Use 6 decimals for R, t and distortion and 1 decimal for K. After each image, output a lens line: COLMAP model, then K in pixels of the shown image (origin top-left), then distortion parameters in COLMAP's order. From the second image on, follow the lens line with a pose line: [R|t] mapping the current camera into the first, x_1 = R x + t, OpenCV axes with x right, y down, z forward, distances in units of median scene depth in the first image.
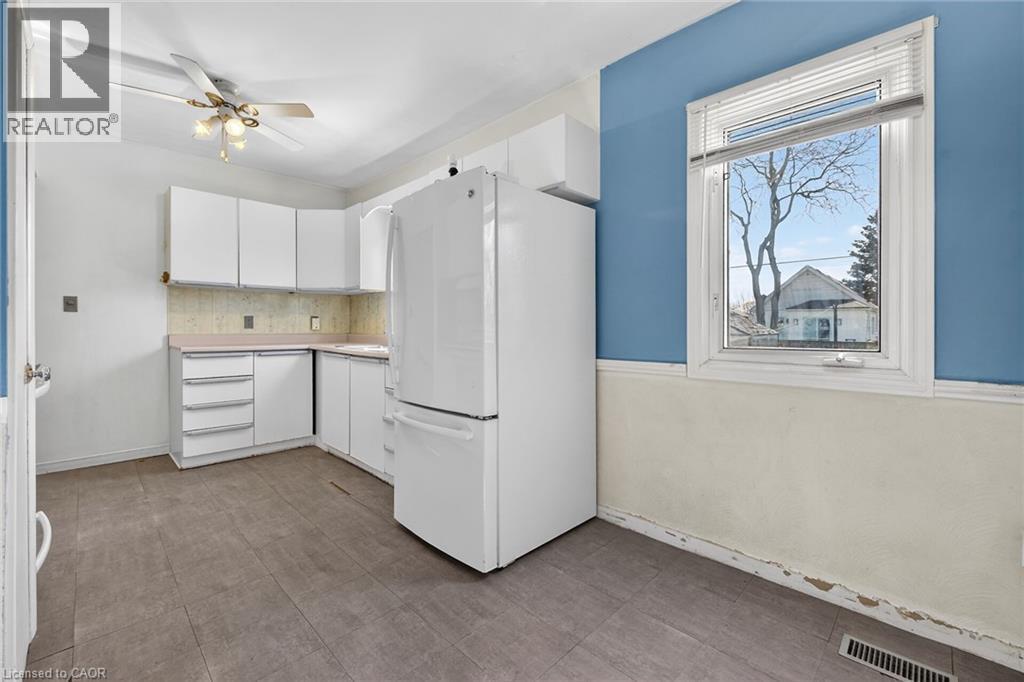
lens RADIAL K [[418.0, 0, 517.1], [0, 418.0, 328.6], [0, 0, 1]] dist [0.001987, -0.002124]
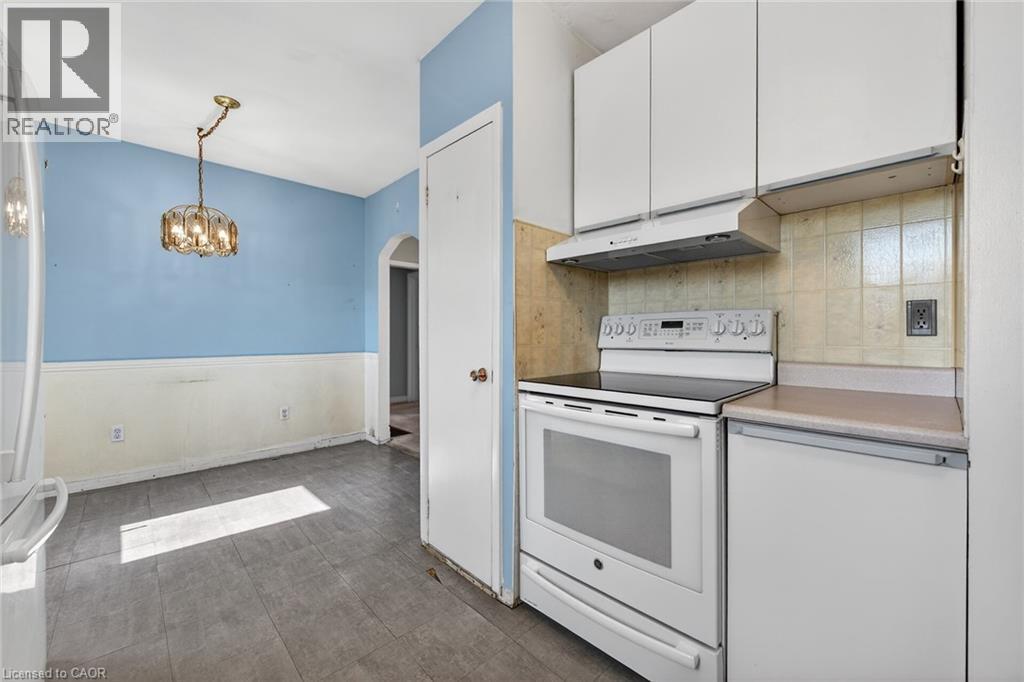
lens RADIAL K [[406.4, 0, 511.2], [0, 406.4, 334.3], [0, 0, 1]] dist [-0.001089, -0.001286]
pose [[-0.998982, 0.000711, 0.045100, -0.523425], [0.000978, 0.999982, 0.005900, -0.007490], [-0.045095, 0.005939, -0.998965, 0.903233]]
